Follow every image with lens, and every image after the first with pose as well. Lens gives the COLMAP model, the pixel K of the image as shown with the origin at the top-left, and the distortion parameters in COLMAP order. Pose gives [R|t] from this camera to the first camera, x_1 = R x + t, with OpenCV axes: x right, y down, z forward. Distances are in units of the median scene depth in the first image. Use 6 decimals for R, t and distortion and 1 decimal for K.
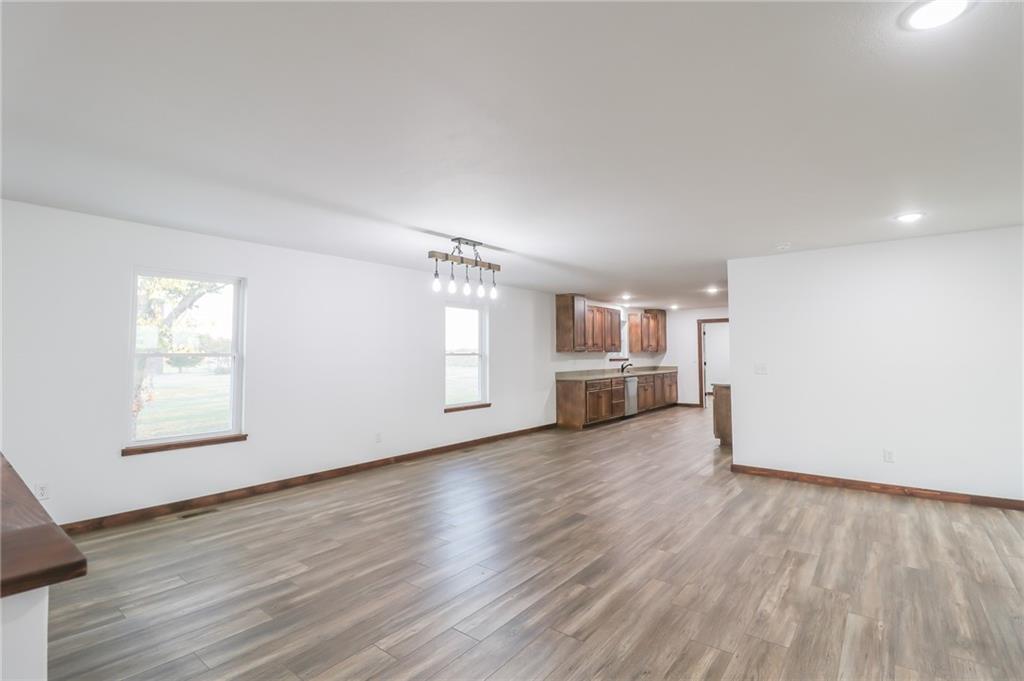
lens RADIAL K [[475.0, 0, 520.2], [0, 475.0, 329.9], [0, 0, 1]] dist [0.000916, -0.012746]
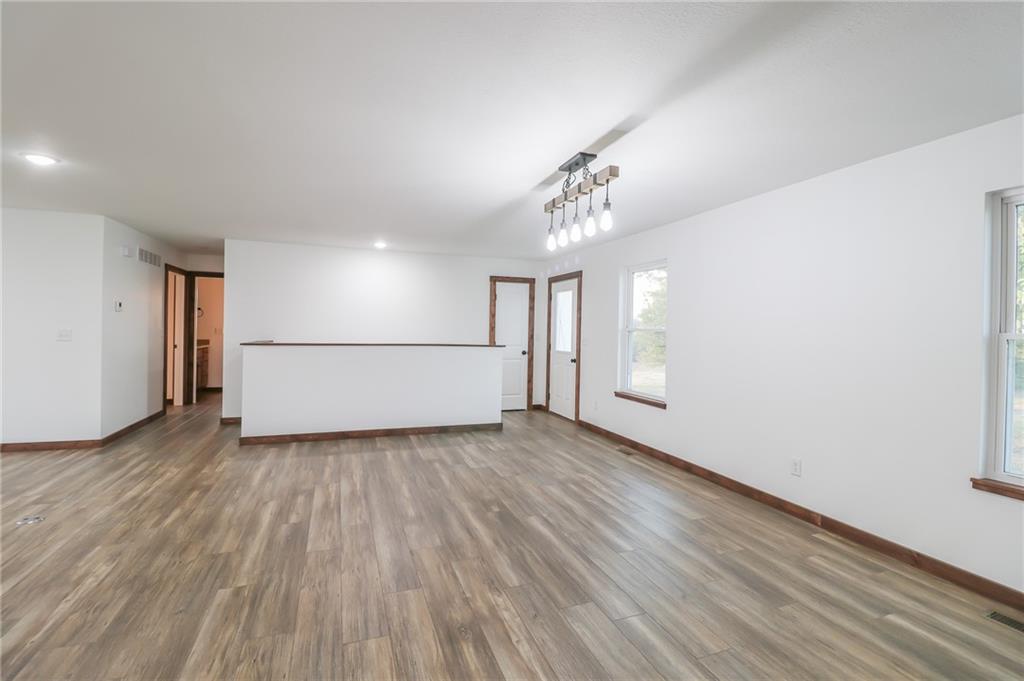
lens RADIAL K [[475.0, 0, 520.2], [0, 475.0, 329.9], [0, 0, 1]] dist [0.000916, -0.012746]
pose [[-0.522362, -0.002700, -0.852720, 0.269320], [0.026173, 0.999473, -0.019198, 0.034287], [0.852322, -0.032346, -0.522016, 0.677936]]
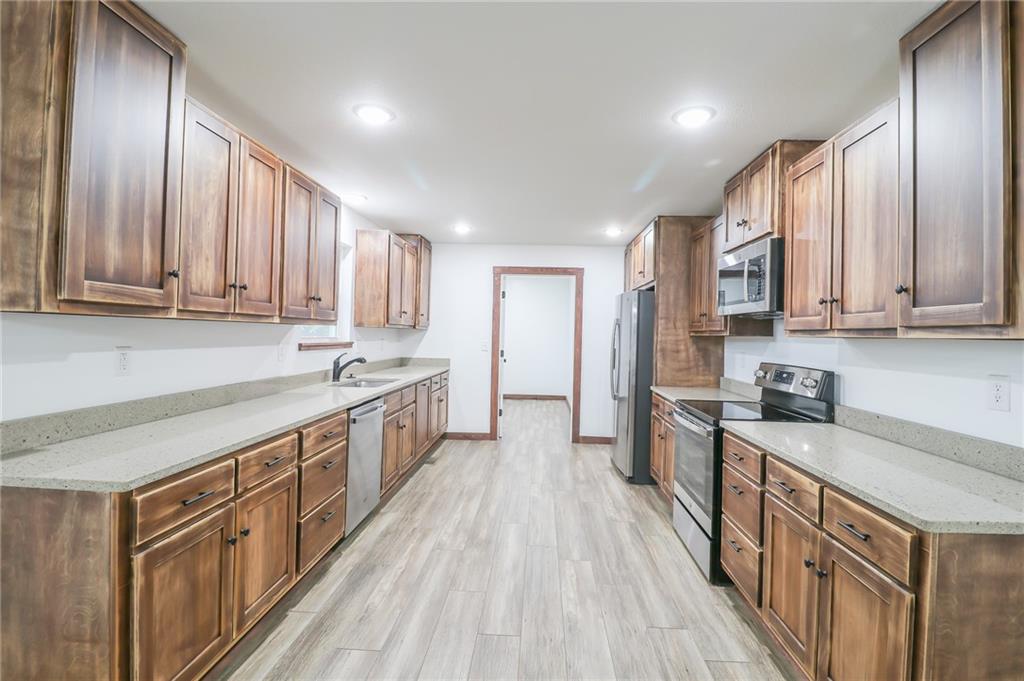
lens RADIAL K [[475.0, 0, 520.2], [0, 475.0, 329.9], [0, 0, 1]] dist [0.000916, -0.012746]
pose [[0.819419, 0.027716, 0.572524, 0.151920], [-0.055044, 0.998019, 0.030467, 0.039550], [-0.570545, -0.056479, 0.819322, 0.781067]]
